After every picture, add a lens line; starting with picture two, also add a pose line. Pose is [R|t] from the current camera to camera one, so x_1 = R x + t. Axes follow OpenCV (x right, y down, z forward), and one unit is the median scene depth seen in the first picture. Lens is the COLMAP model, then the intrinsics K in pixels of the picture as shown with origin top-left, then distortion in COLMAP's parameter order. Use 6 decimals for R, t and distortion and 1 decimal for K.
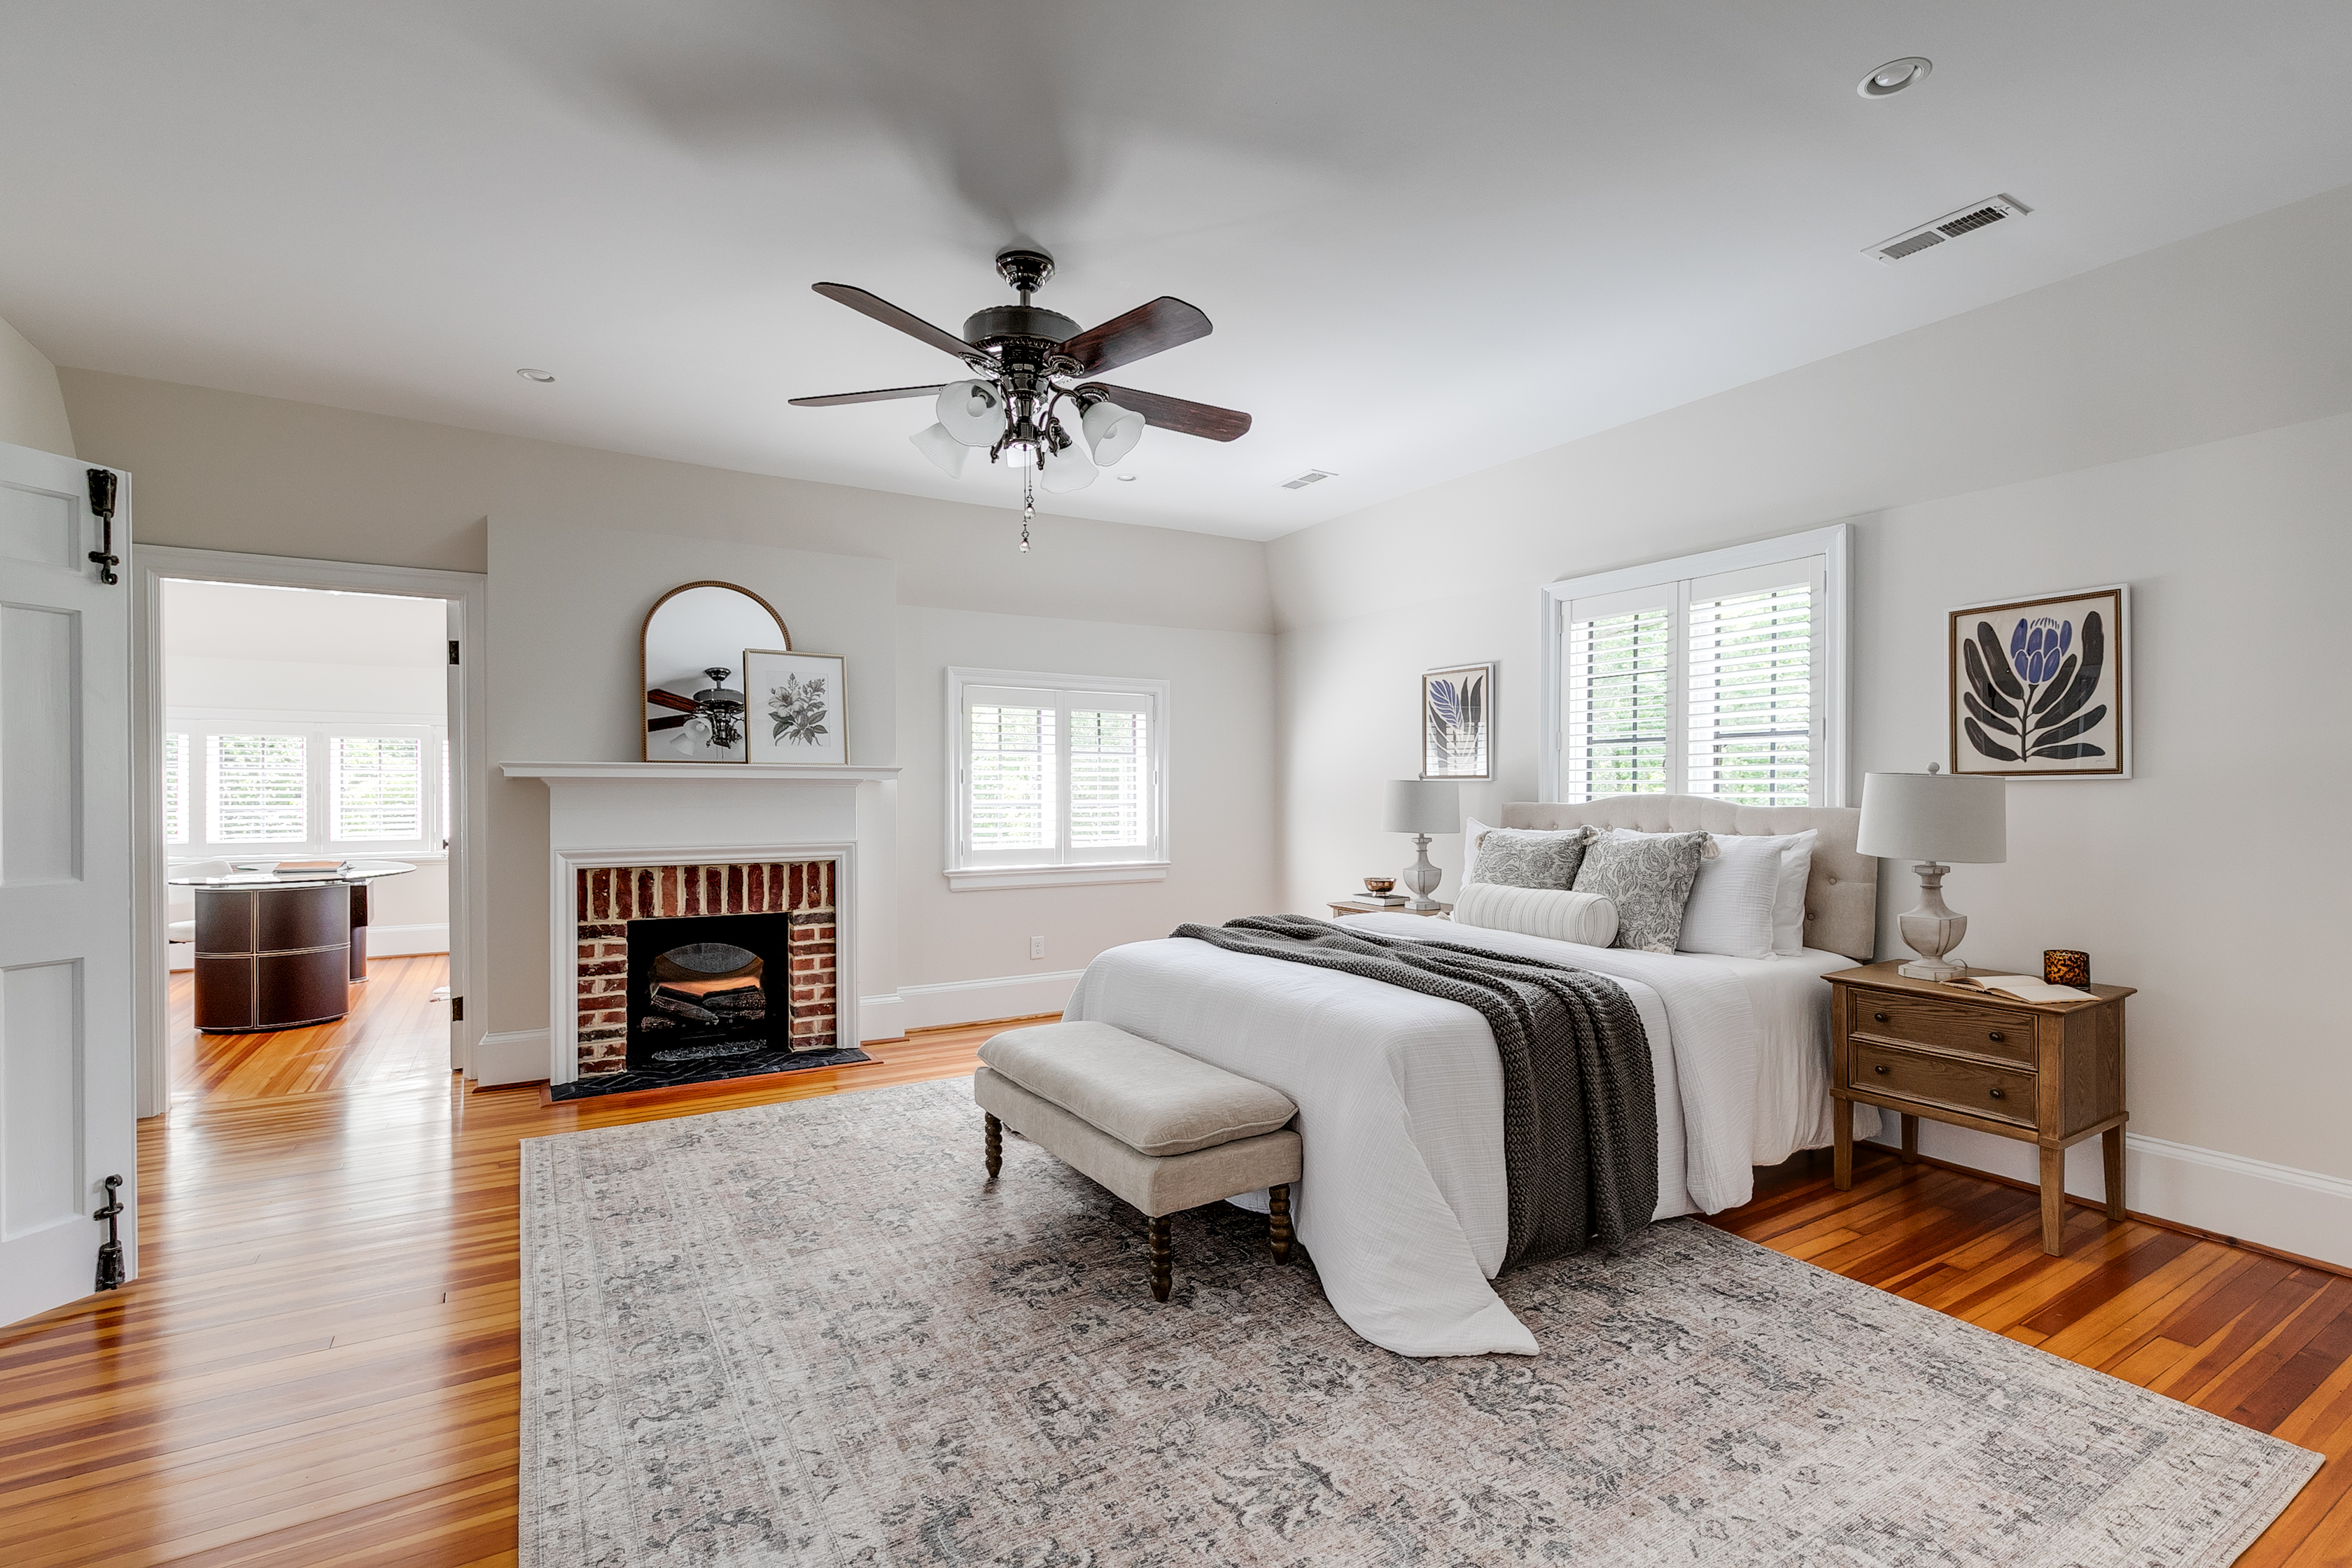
lens RADIAL K [[1071.2, 0, 1178.6], [0, 1071.2, 787.8], [0, 0, 1]] dist [0.001091, 0.000391]
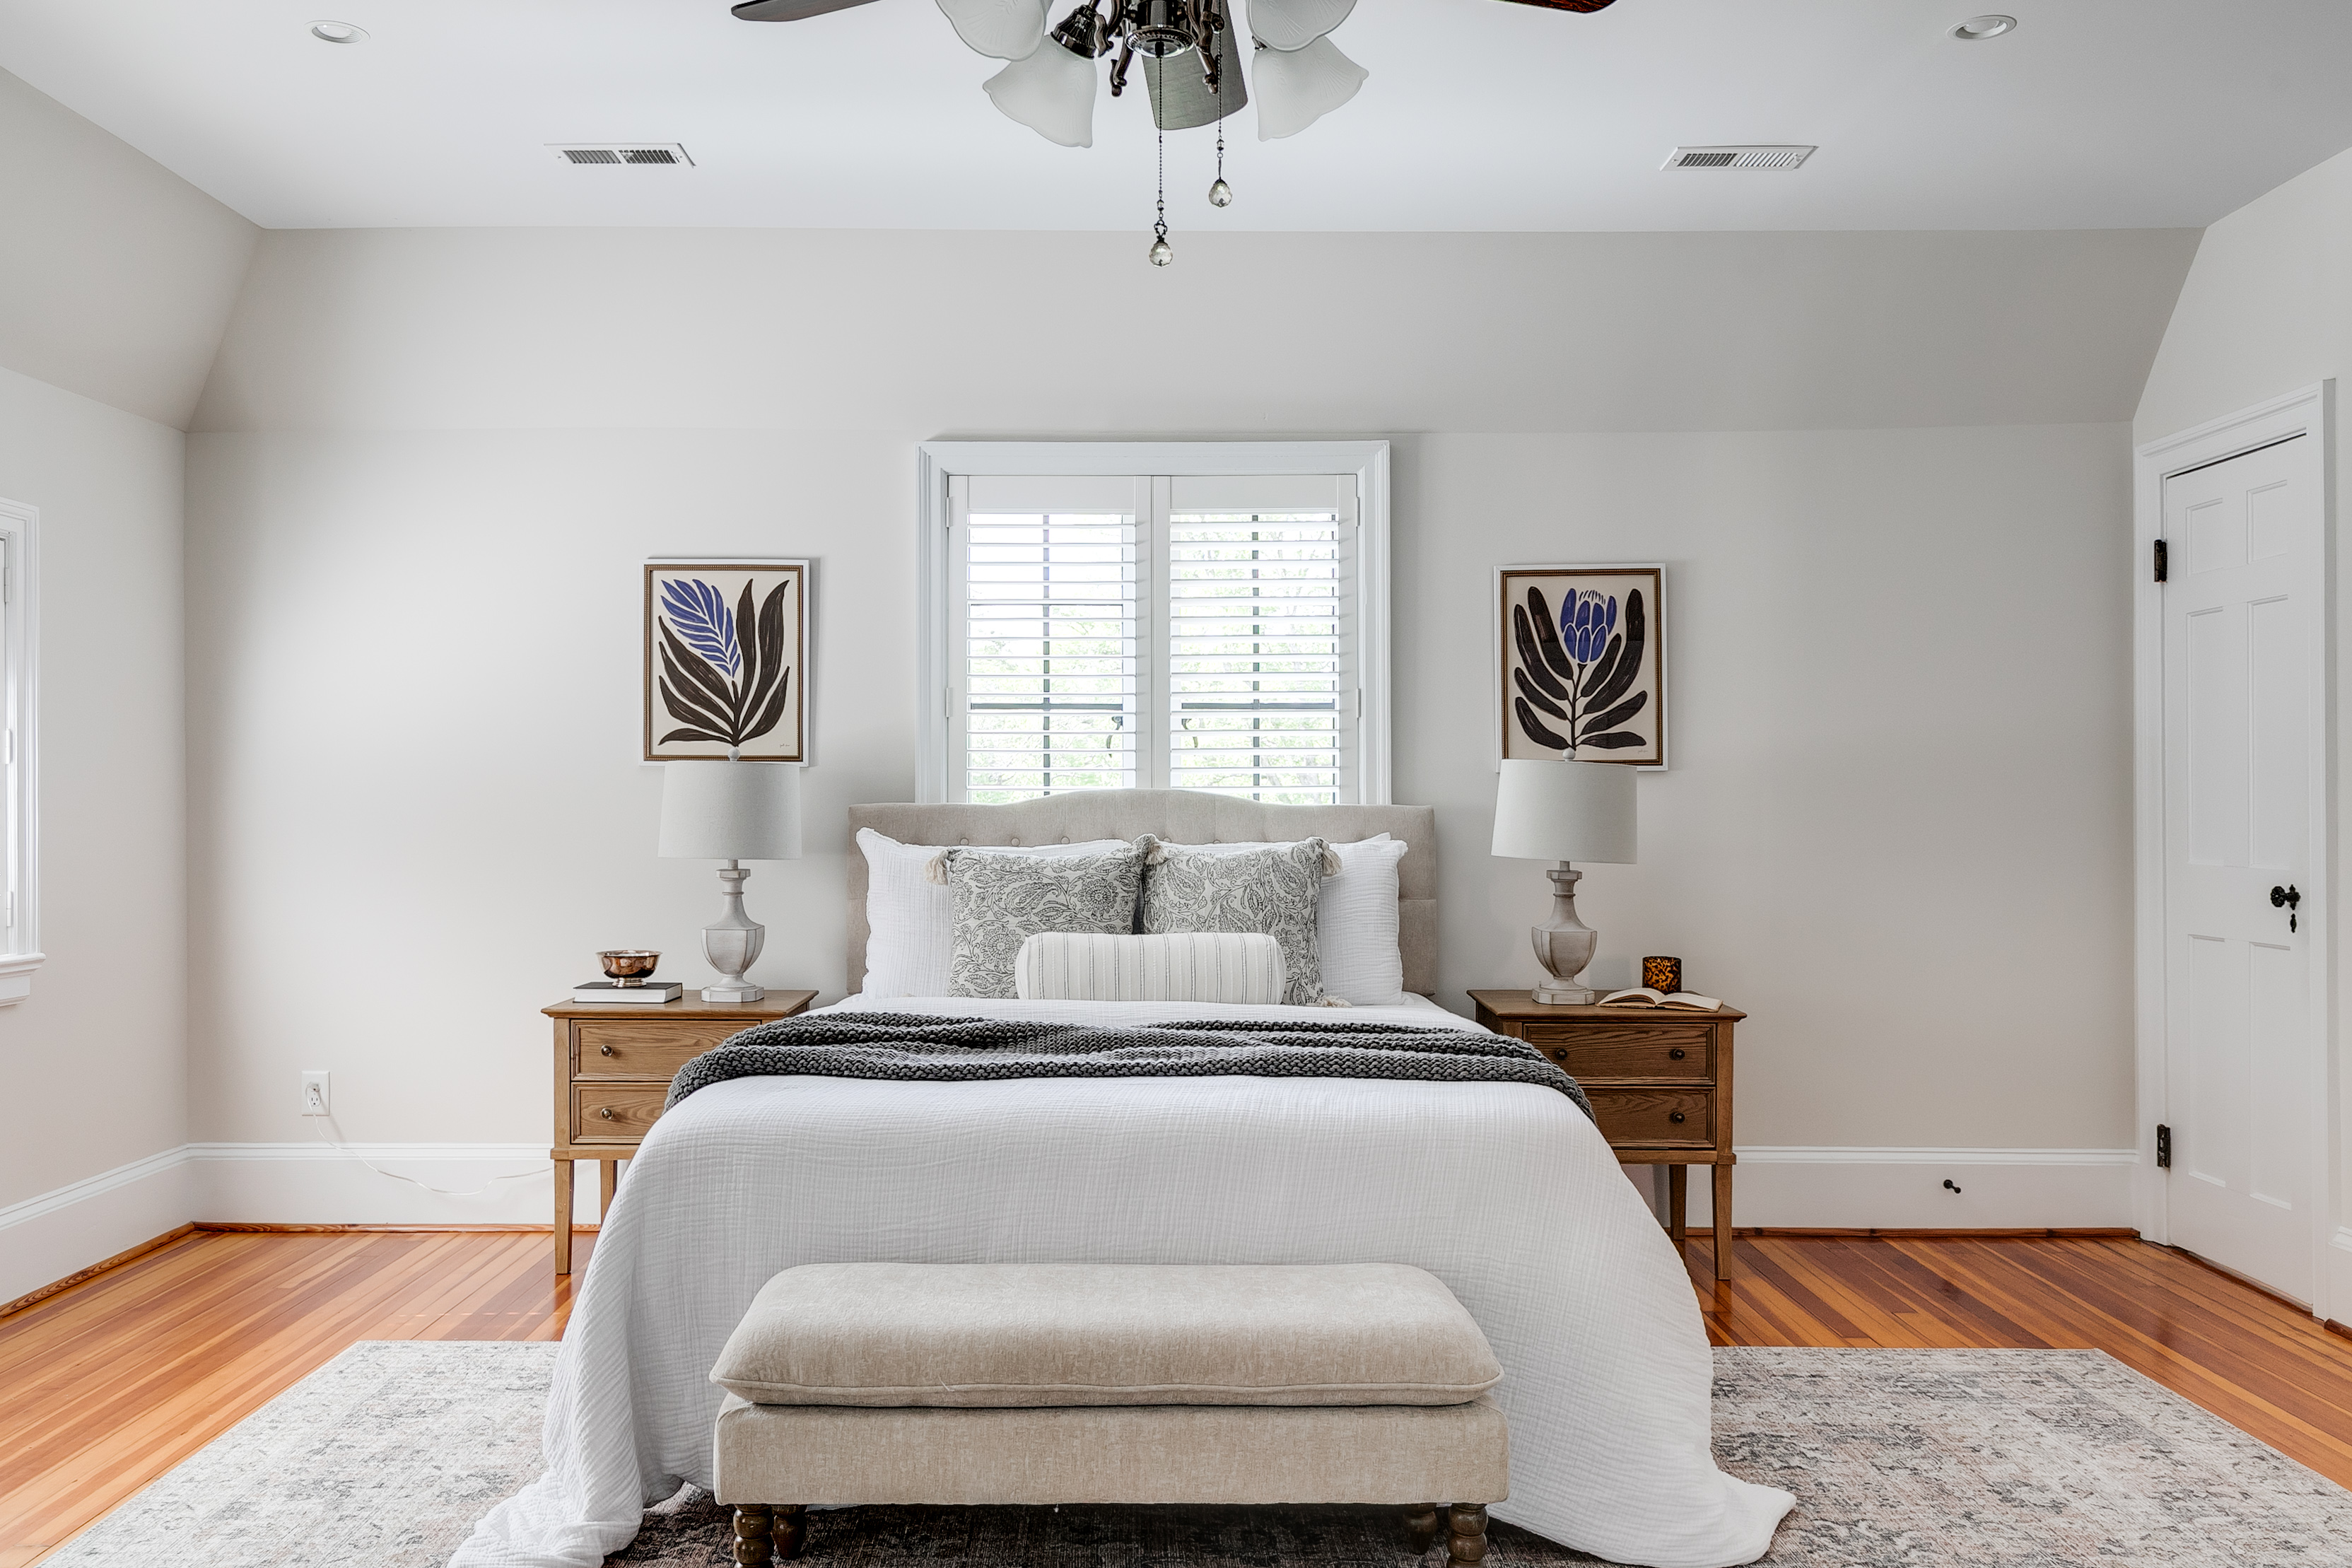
lens RADIAL K [[1933.7, 0, 1175.8], [0, 1933.7, 789.5], [0, 0, 1]] dist [0.008633, -0.008748]
pose [[0.520816, 0.007802, 0.853634, -0.740196], [-0.001265, 0.999964, -0.008367, 0.021385], [-0.853668, 0.003278, 0.520807, 0.450532]]
